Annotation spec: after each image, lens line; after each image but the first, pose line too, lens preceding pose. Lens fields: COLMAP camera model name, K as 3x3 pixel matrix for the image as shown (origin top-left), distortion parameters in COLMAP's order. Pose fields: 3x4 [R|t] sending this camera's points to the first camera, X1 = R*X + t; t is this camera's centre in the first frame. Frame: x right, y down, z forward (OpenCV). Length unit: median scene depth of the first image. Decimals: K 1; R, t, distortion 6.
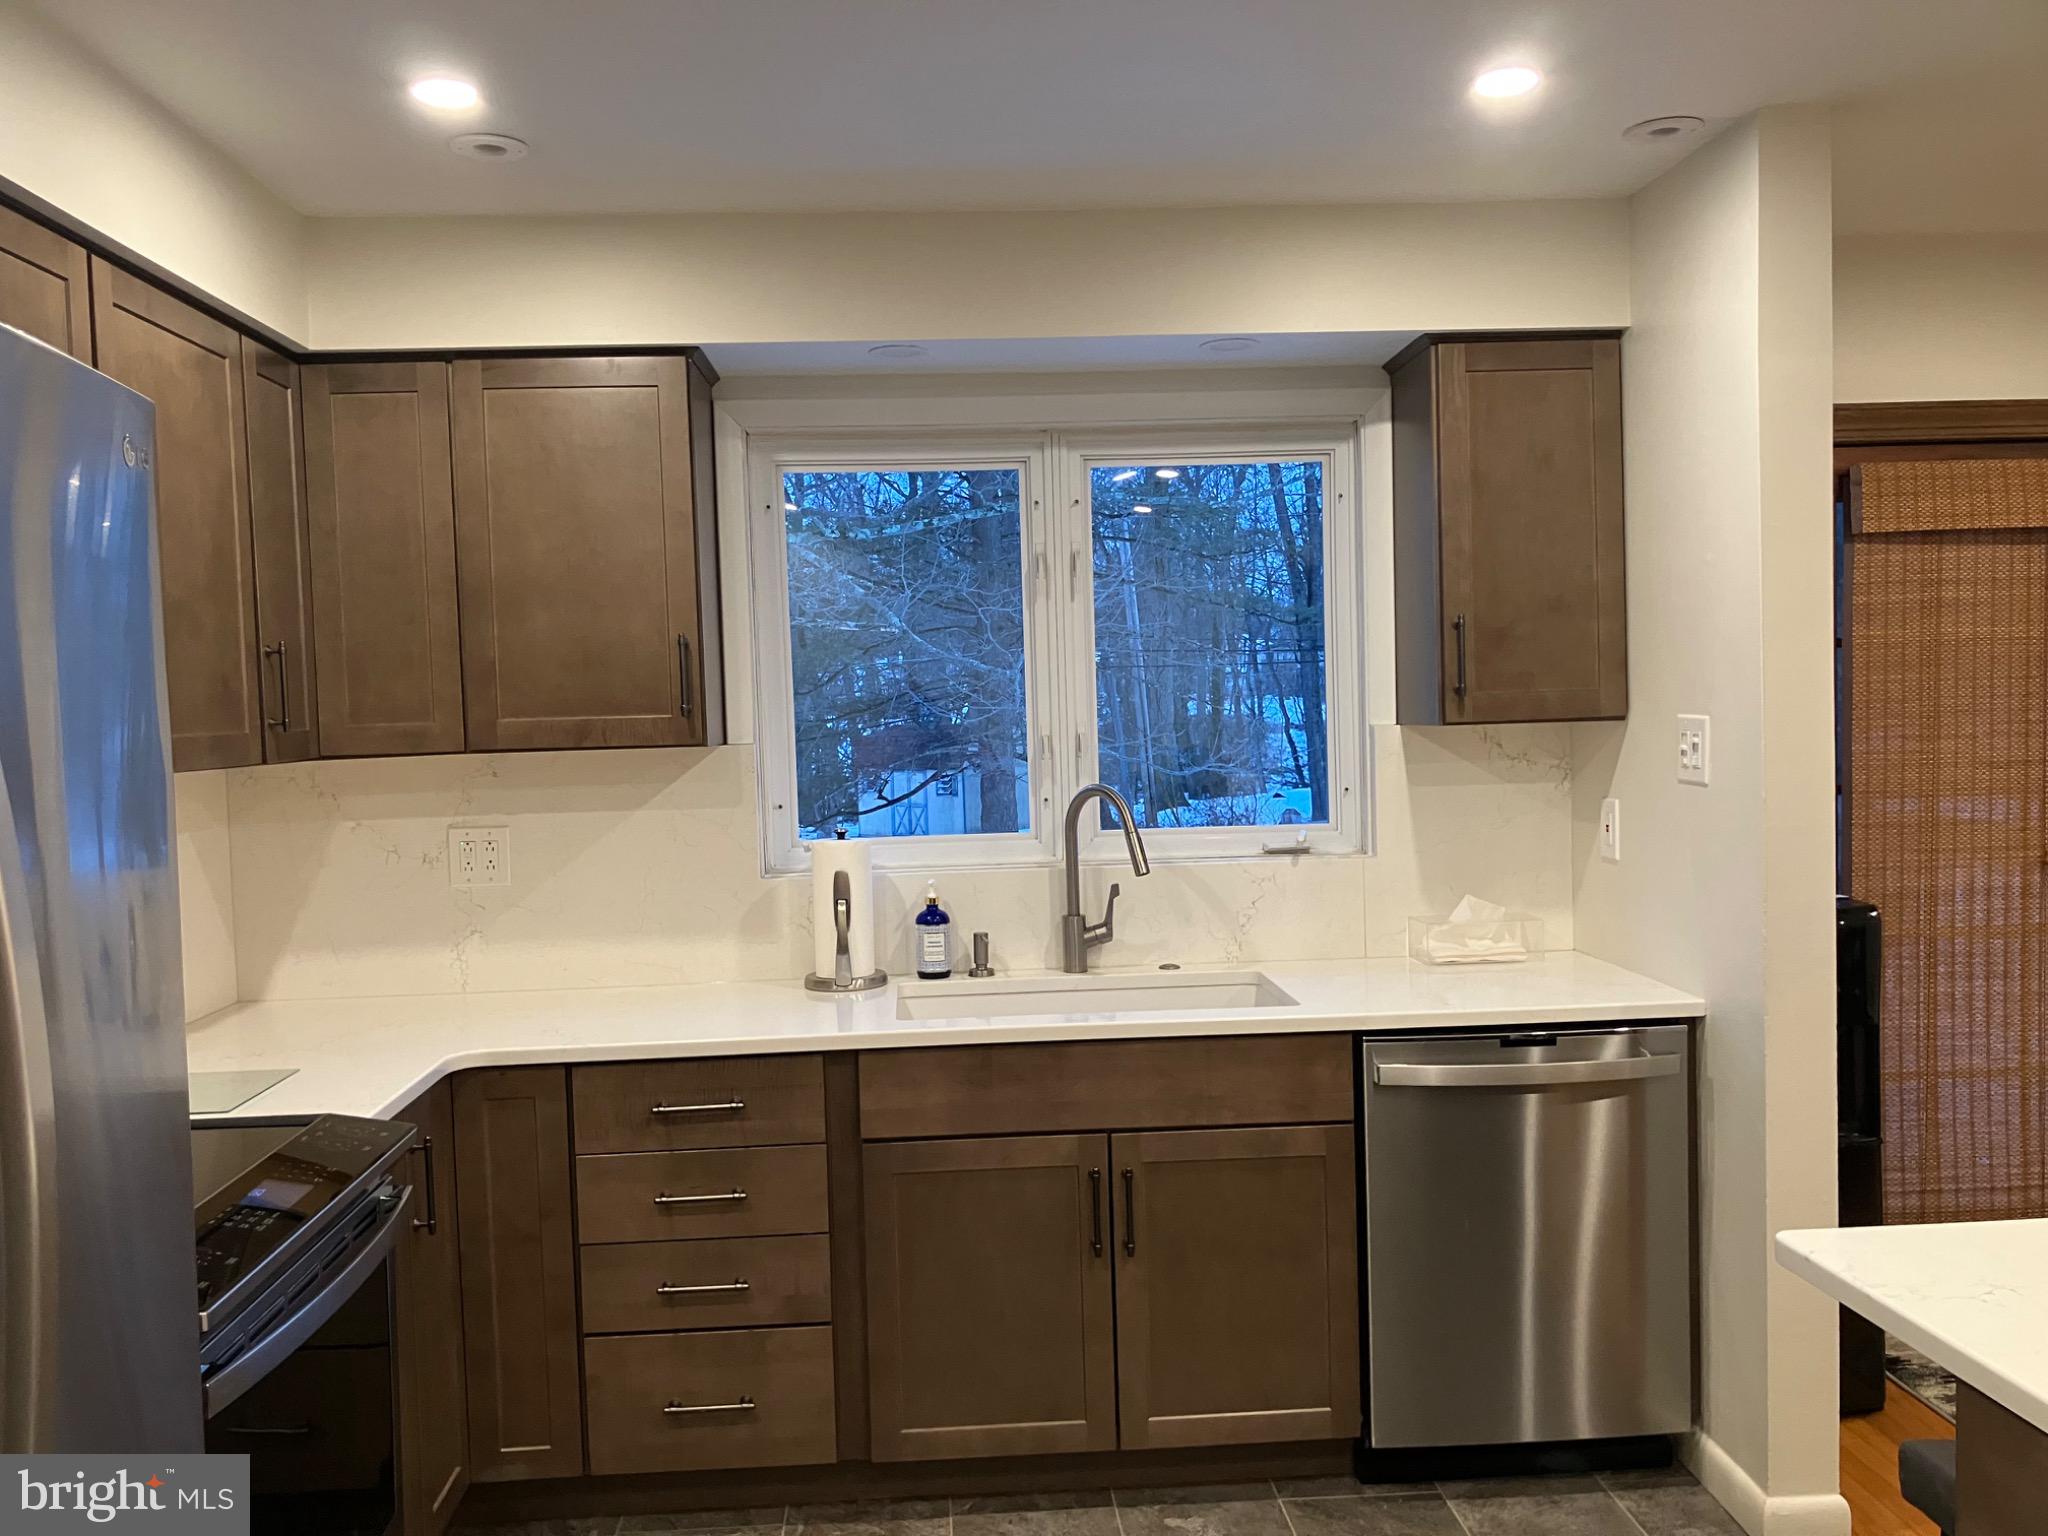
lens RADIAL K [[1683.6, 0, 1022.1], [0, 1683.6, 761.0], [0, 0, 1]] dist [0.019444, -0.027482]
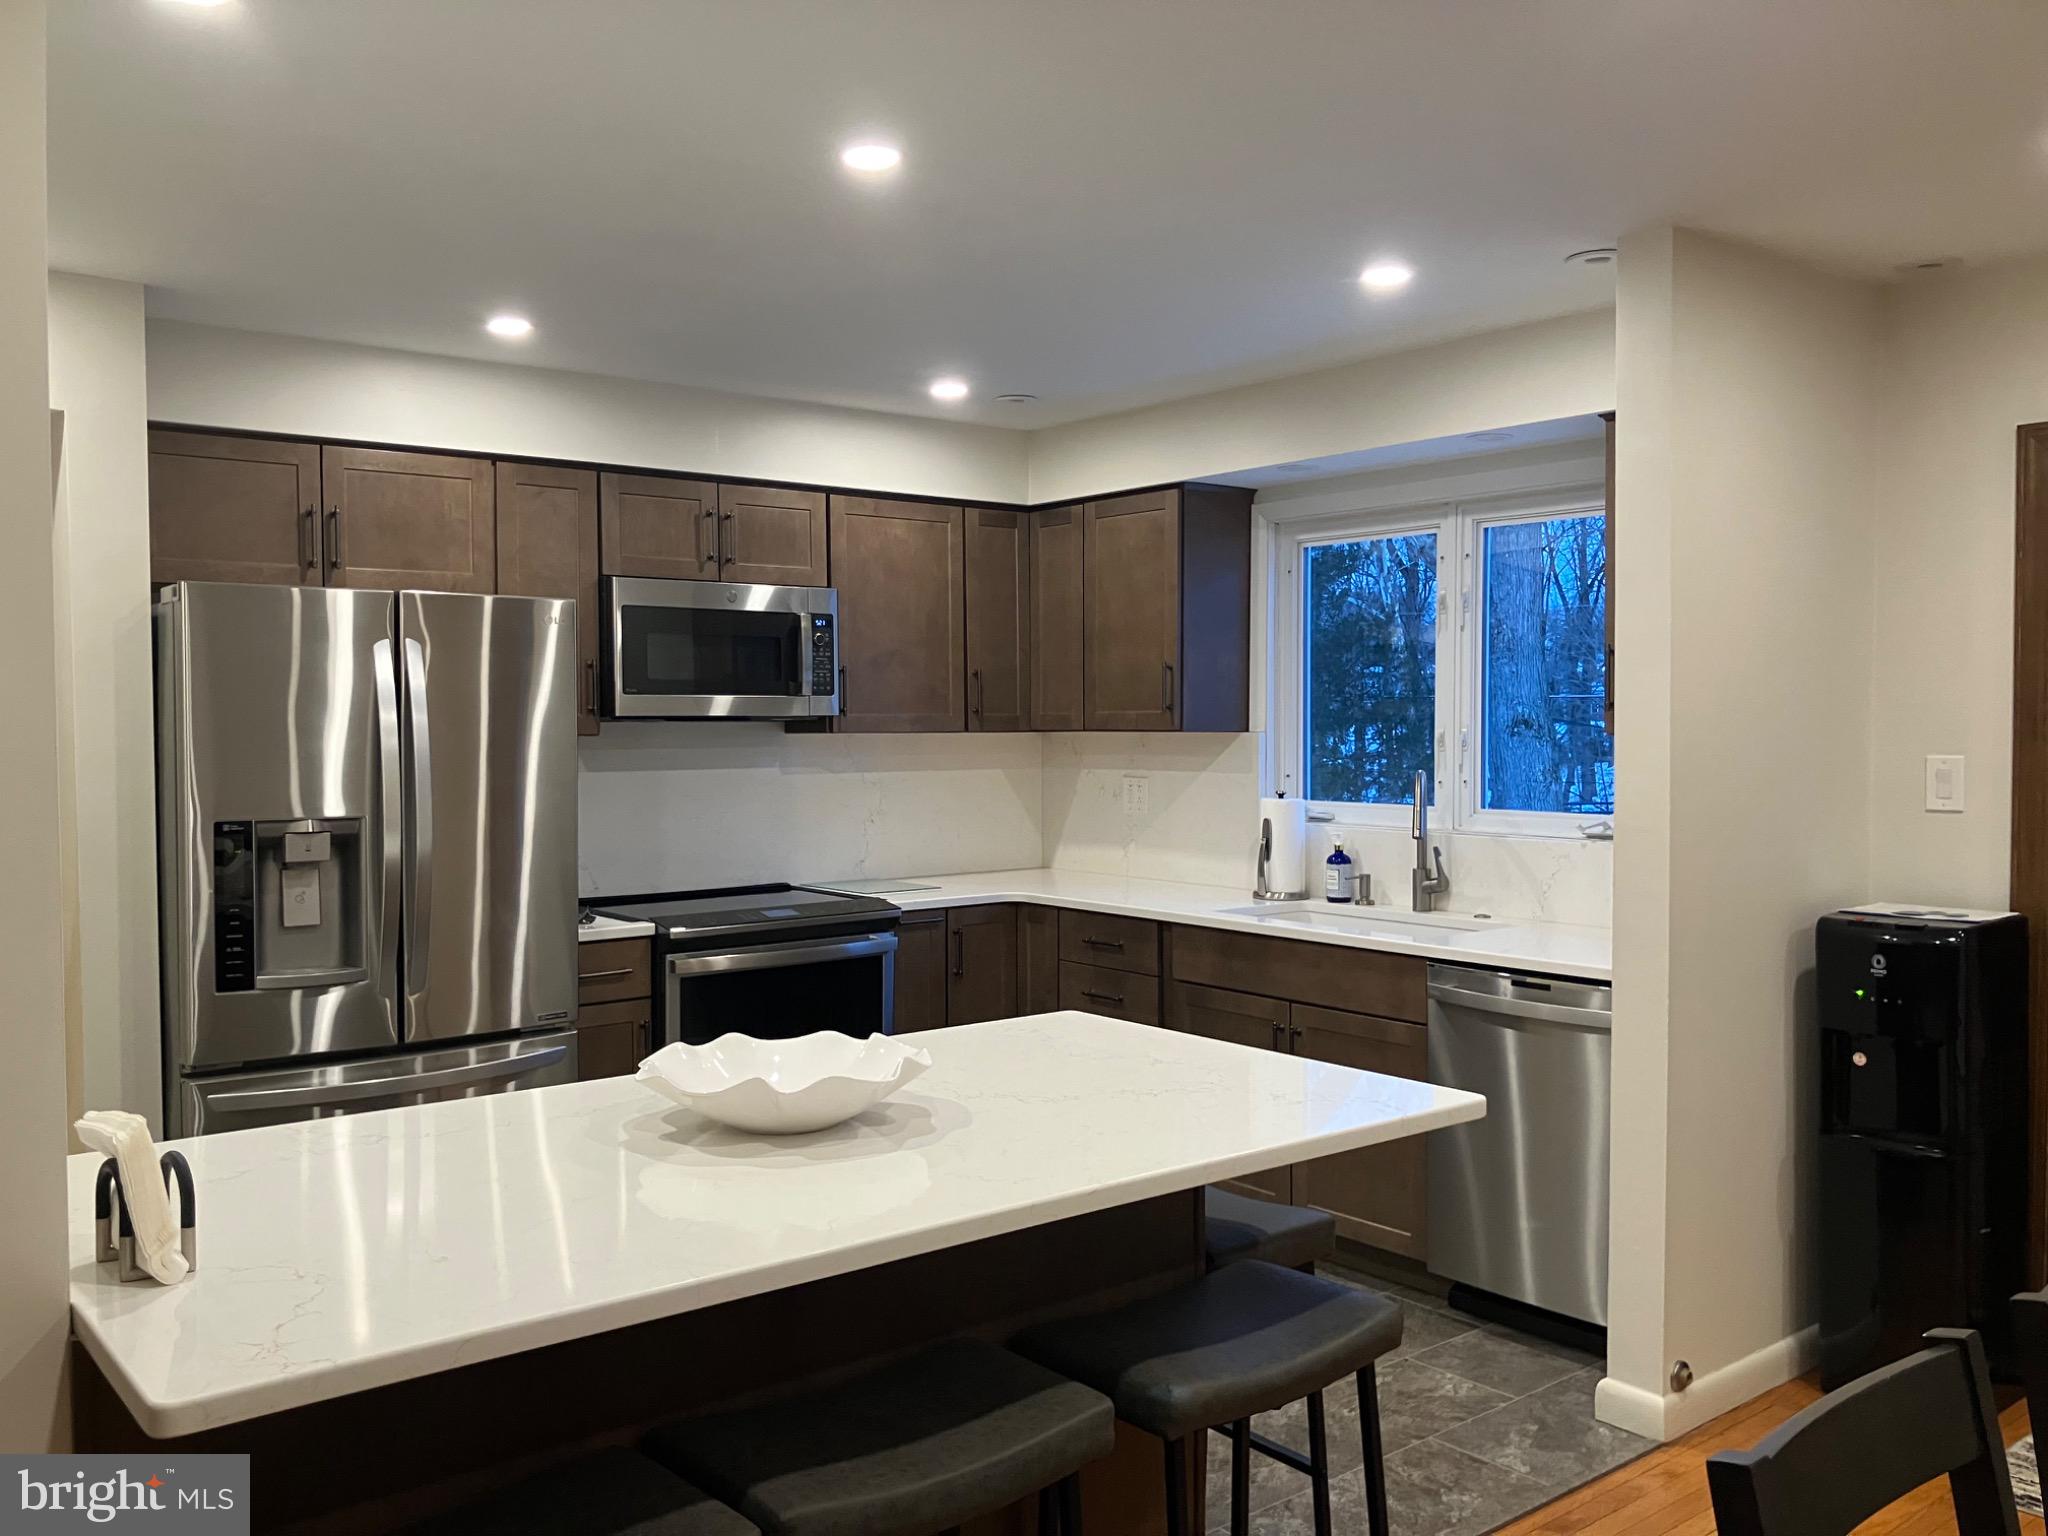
lens RADIAL K [[1683.6, 0, 1006.7], [0, 1683.6, 766.6], [0, 0, 1]] dist [0.019444, -0.027482]
pose [[0.570400, 0.051283, -0.819765, 0.941354], [-0.042179, 0.998561, 0.033120, -0.019971], [0.820284, 0.015685, 0.571742, -0.040300]]
